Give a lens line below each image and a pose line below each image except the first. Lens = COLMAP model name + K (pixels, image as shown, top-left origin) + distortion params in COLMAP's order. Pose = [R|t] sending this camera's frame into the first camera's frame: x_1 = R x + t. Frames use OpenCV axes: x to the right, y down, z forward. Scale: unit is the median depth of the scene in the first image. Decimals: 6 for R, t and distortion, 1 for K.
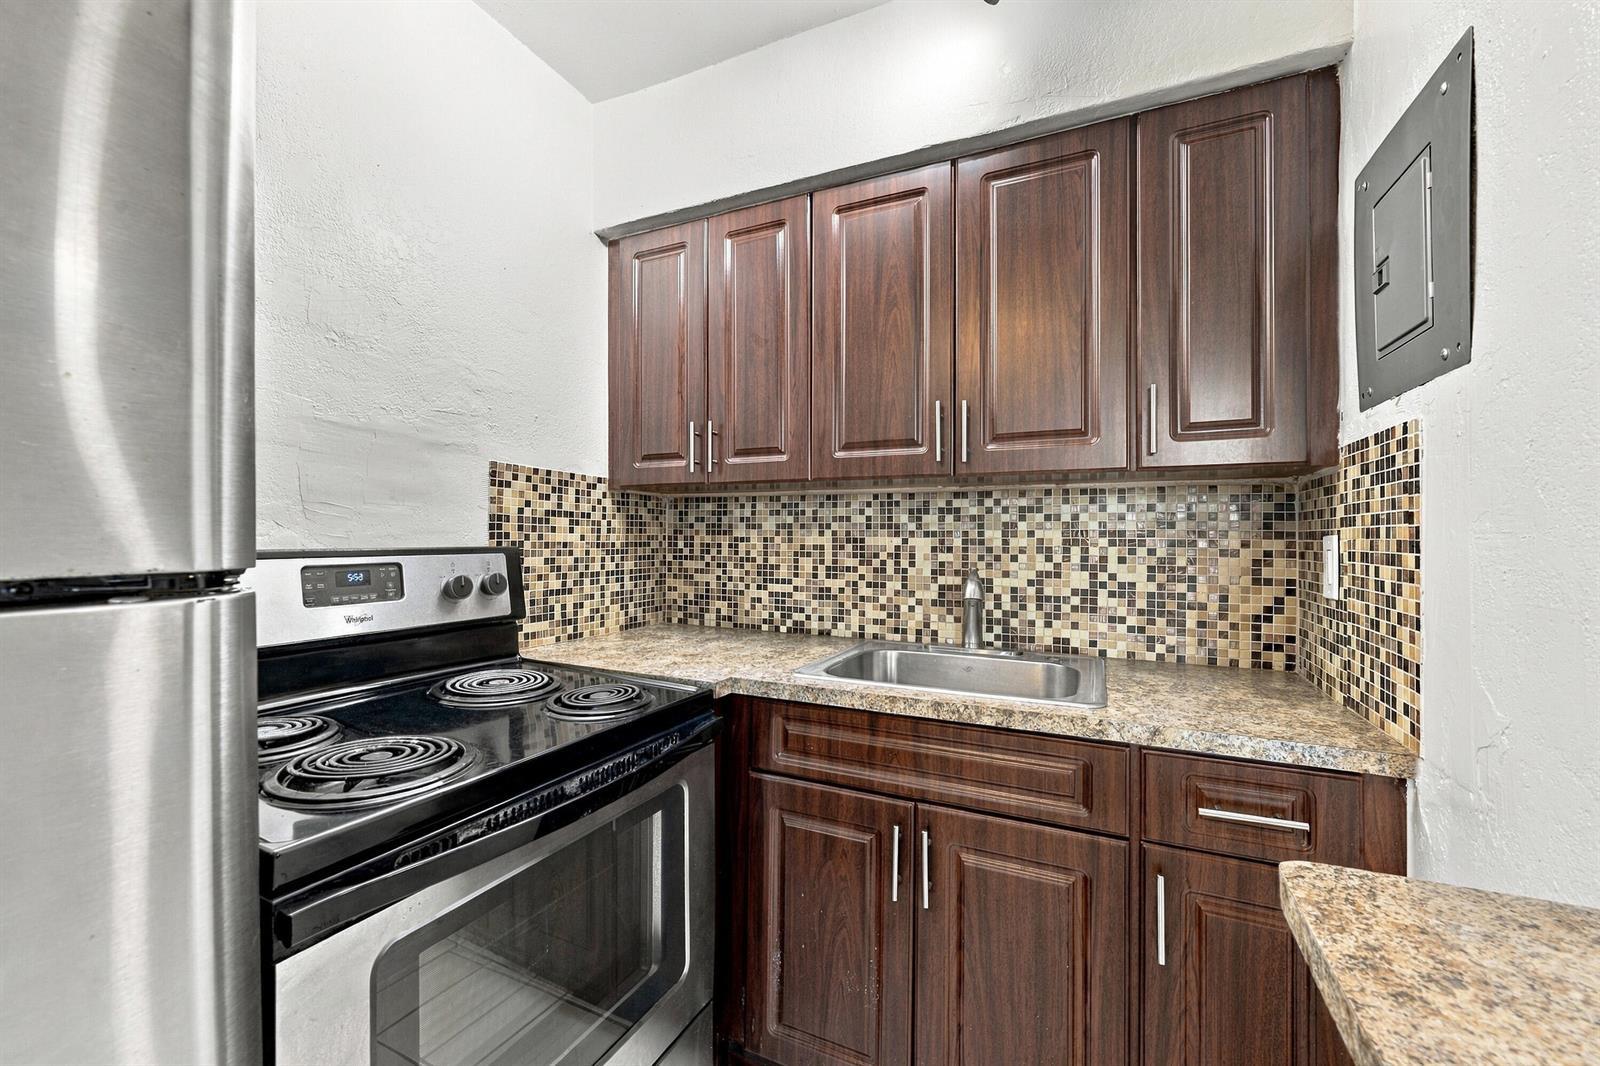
lens RADIAL K [[653.2, 0, 797.8], [0, 653.2, 529.5], [0, 0, 1]] dist [-0.000943, -0.000044]
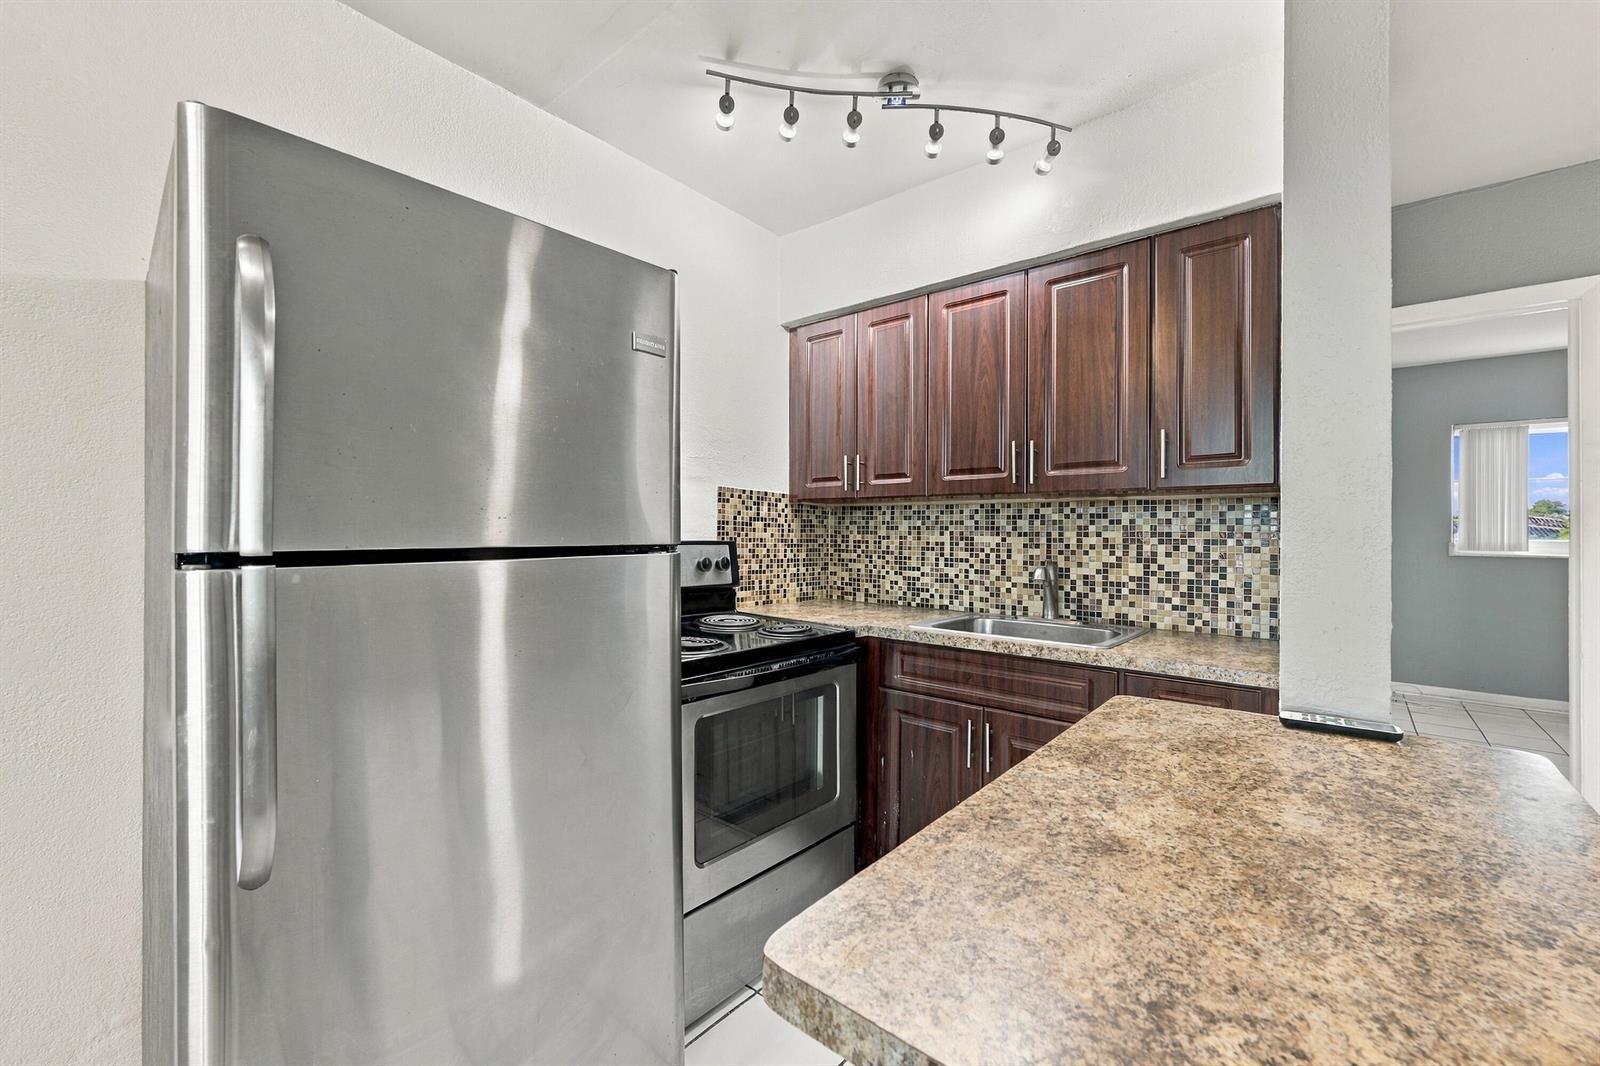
lens RADIAL K [[653.2, 0, 797.8], [0, 653.2, 529.5], [0, 0, 1]] dist [-0.000943, -0.000044]
pose [[0.967895, 0.003033, -0.251335, 0.098033], [-0.003037, 0.999995, 0.000371, -0.001815], [0.251335, 0.000404, 0.967900, -0.421612]]
